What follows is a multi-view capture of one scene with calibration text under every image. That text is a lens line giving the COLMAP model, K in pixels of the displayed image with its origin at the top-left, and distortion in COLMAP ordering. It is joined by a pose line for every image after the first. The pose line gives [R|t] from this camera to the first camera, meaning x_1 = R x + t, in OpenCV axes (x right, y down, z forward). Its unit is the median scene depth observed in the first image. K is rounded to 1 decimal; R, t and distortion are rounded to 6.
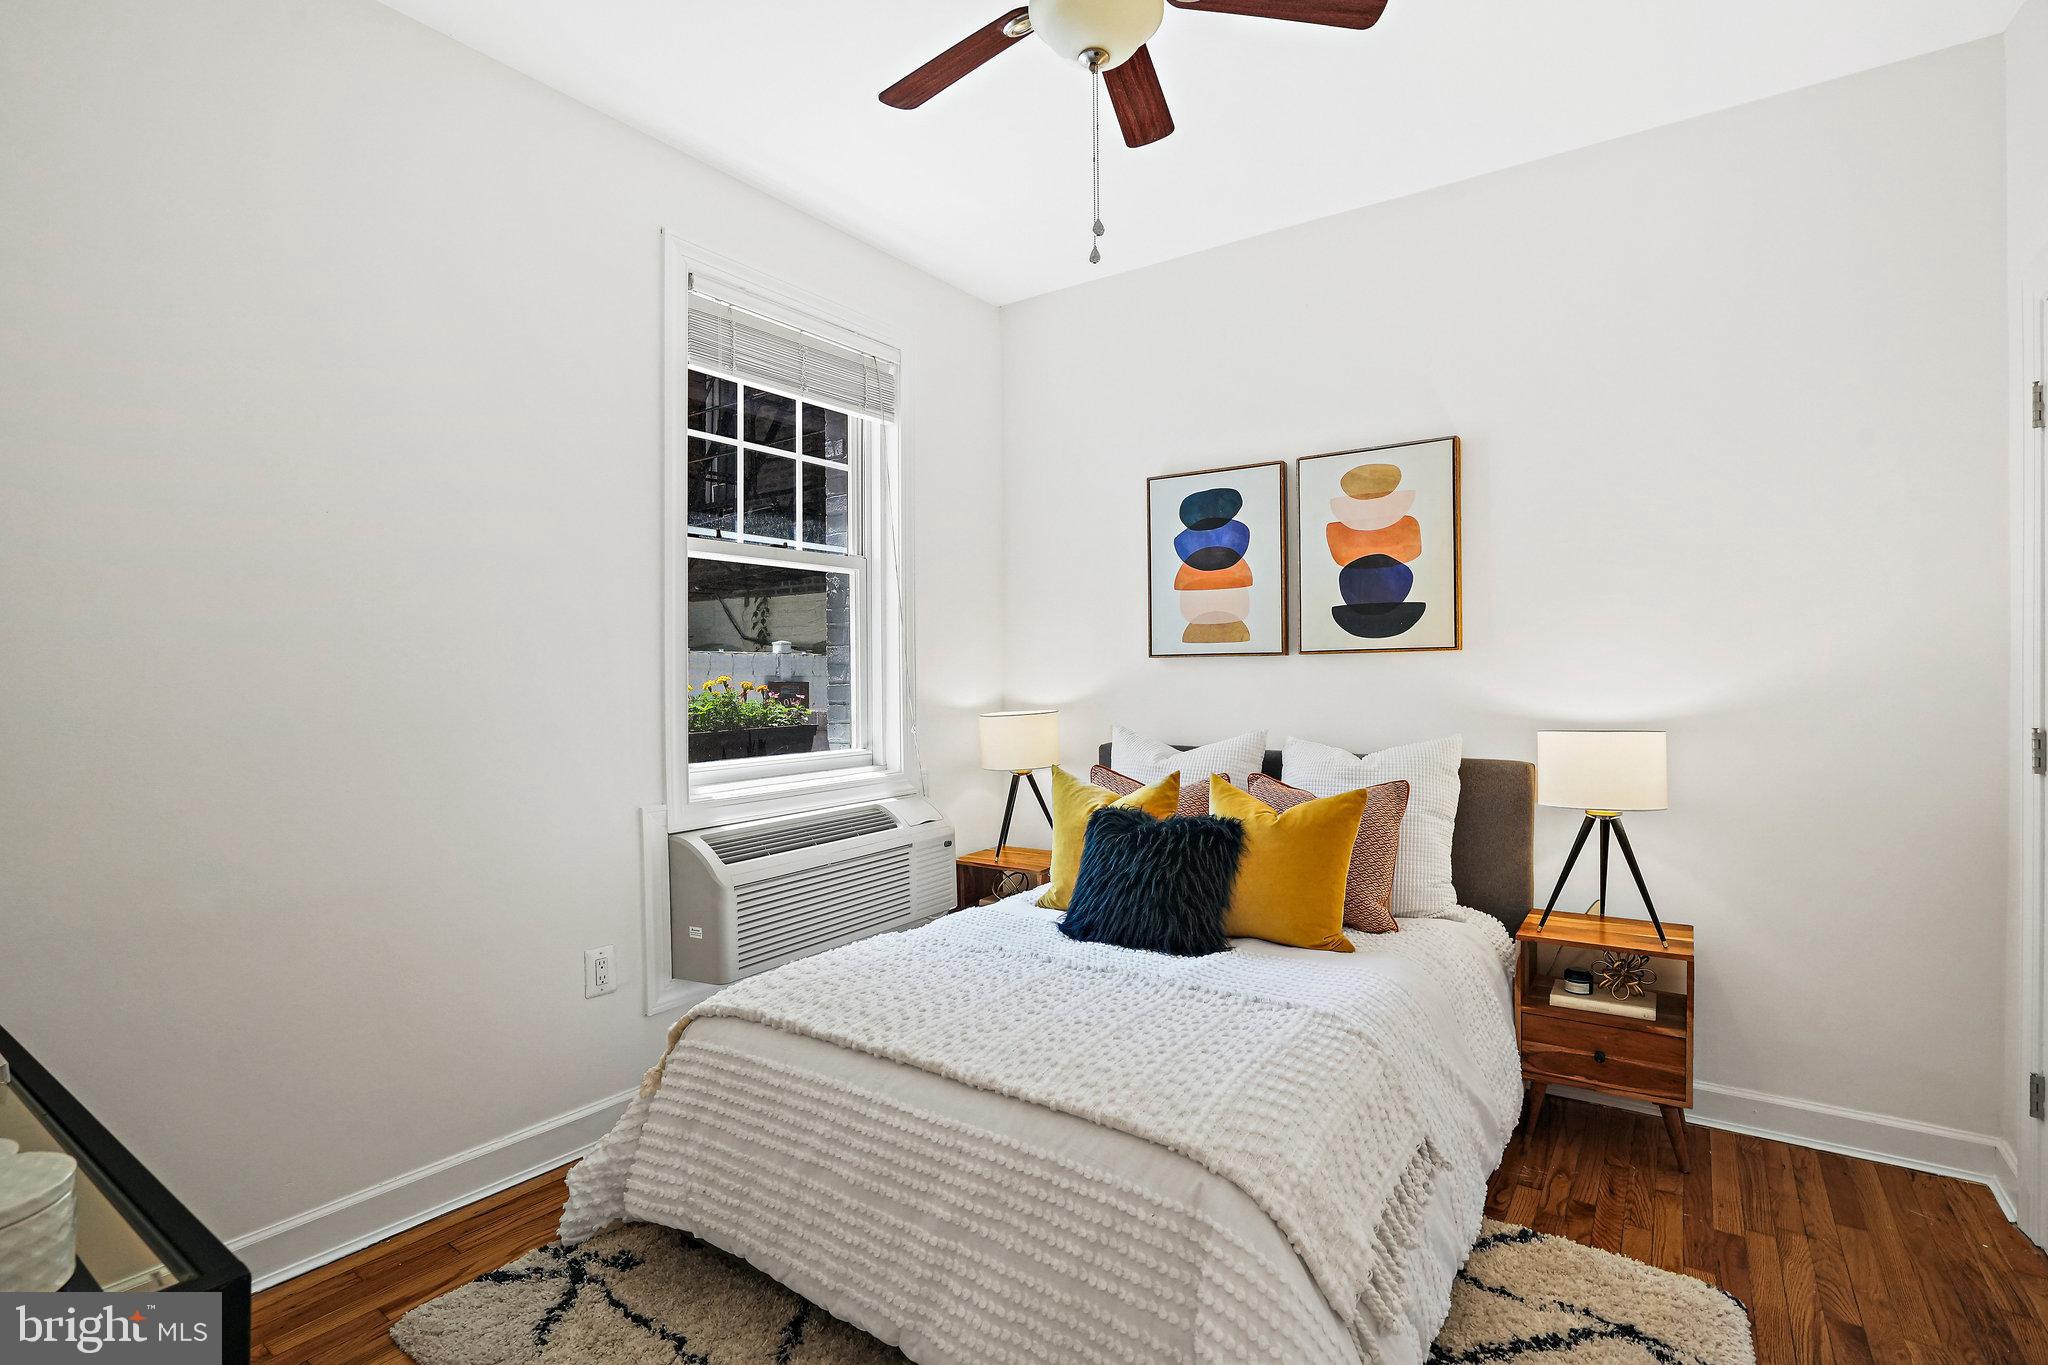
lens RADIAL K [[981.2, 0, 1031.9], [0, 981.2, 682.2], [0, 0, 1]] dist [-0.039156, 0.013859]
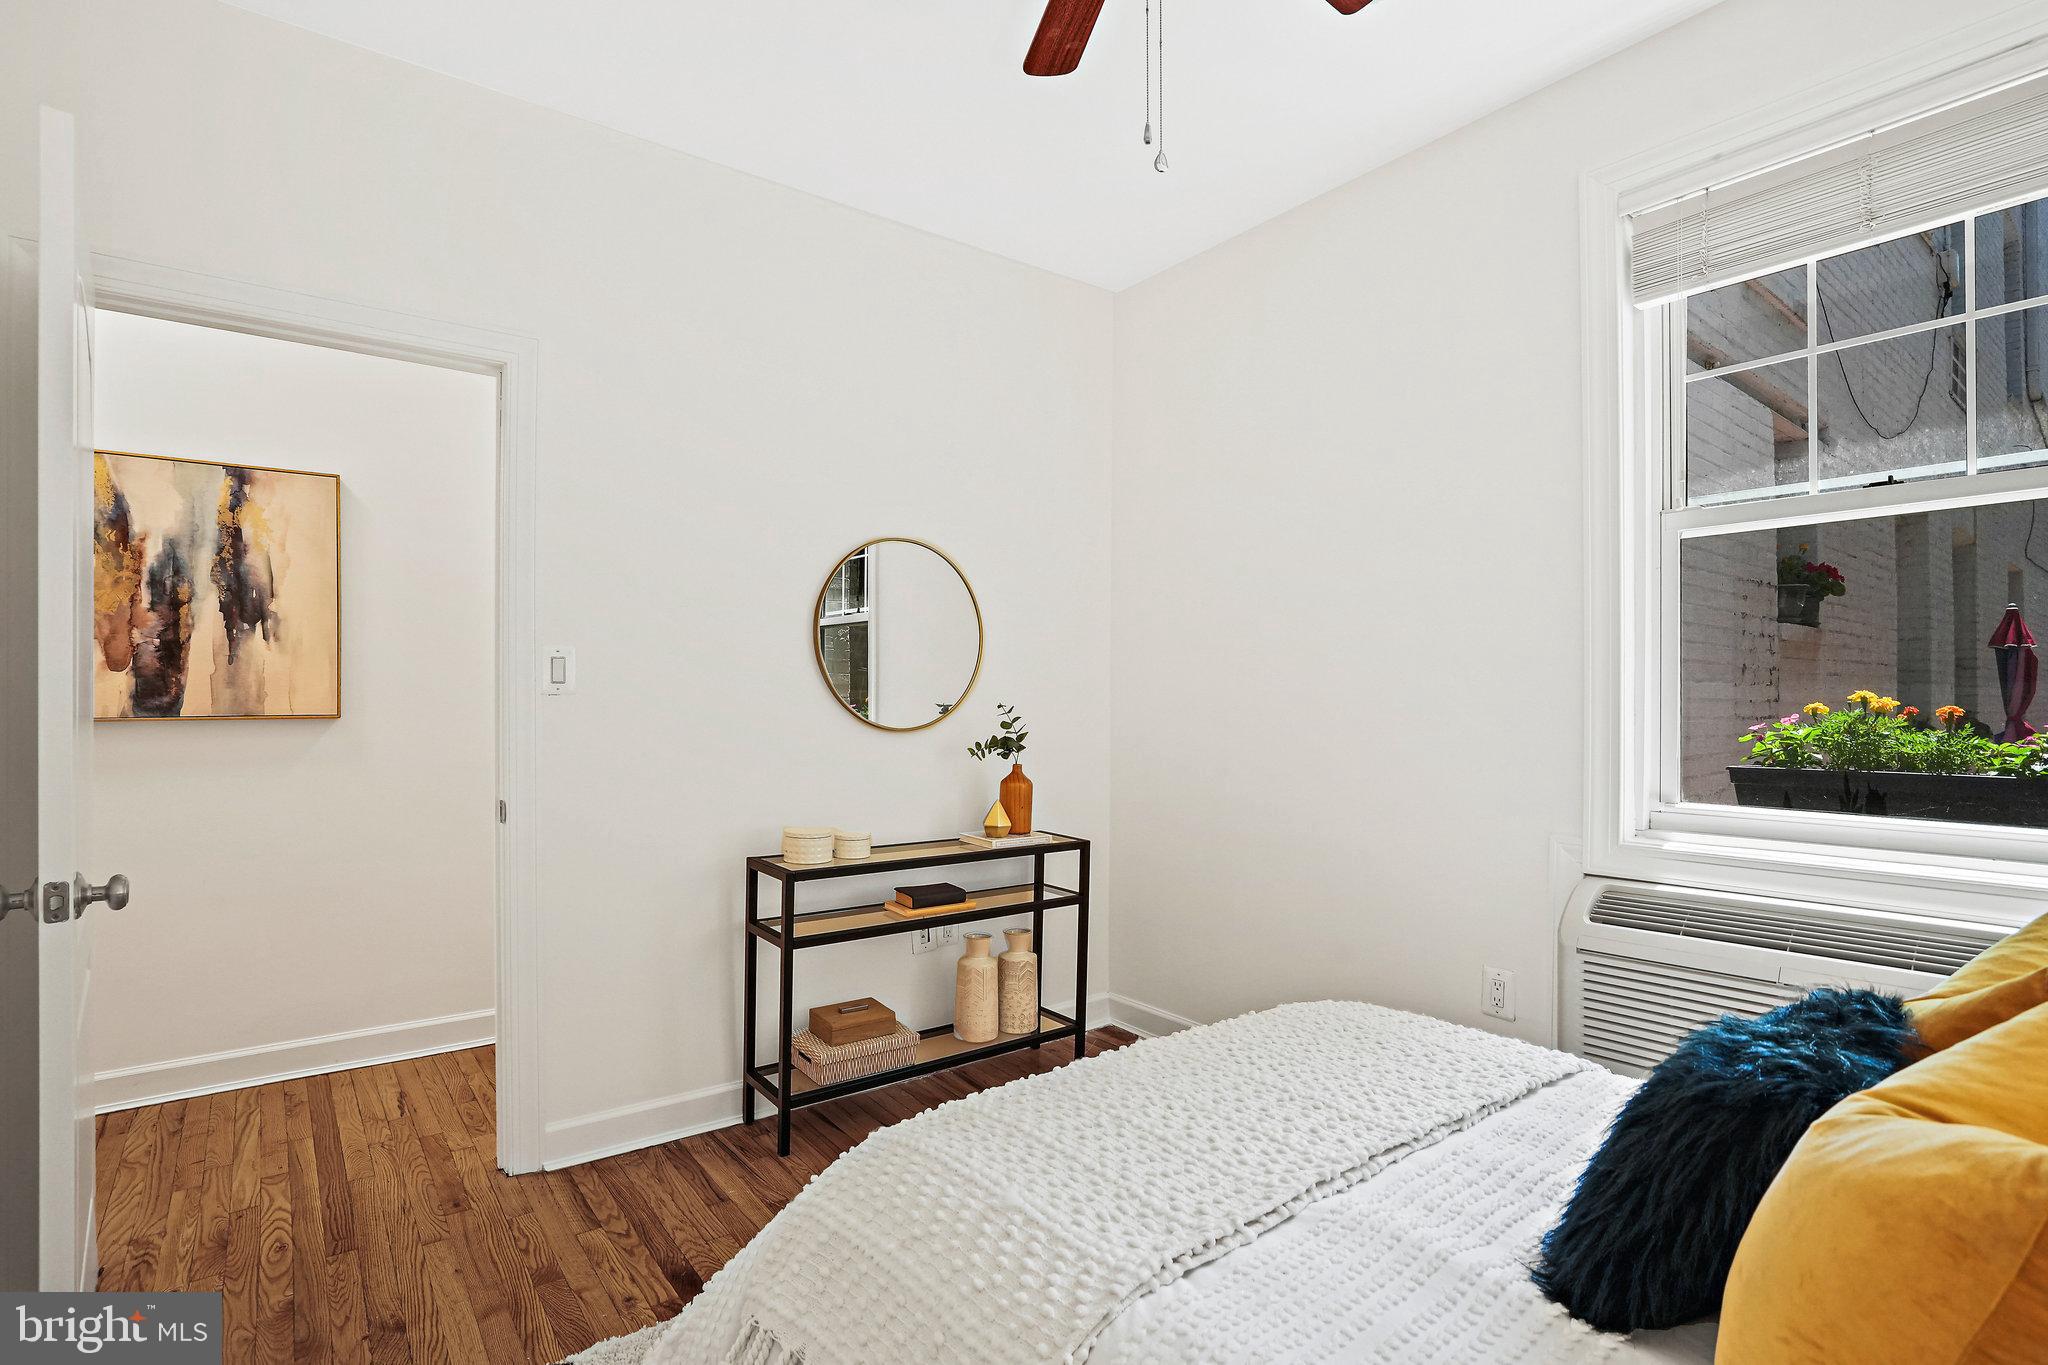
lens RADIAL K [[981.2, 0, 1028.7], [0, 981.2, 686.0], [0, 0, 1]] dist [-0.039156, 0.013859]
pose [[-0.287555, -0.000463, -0.957764, 0.493972], [-0.006574, 0.999977, 0.001491, -0.006545], [0.957742, 0.006725, -0.287552, 0.654847]]
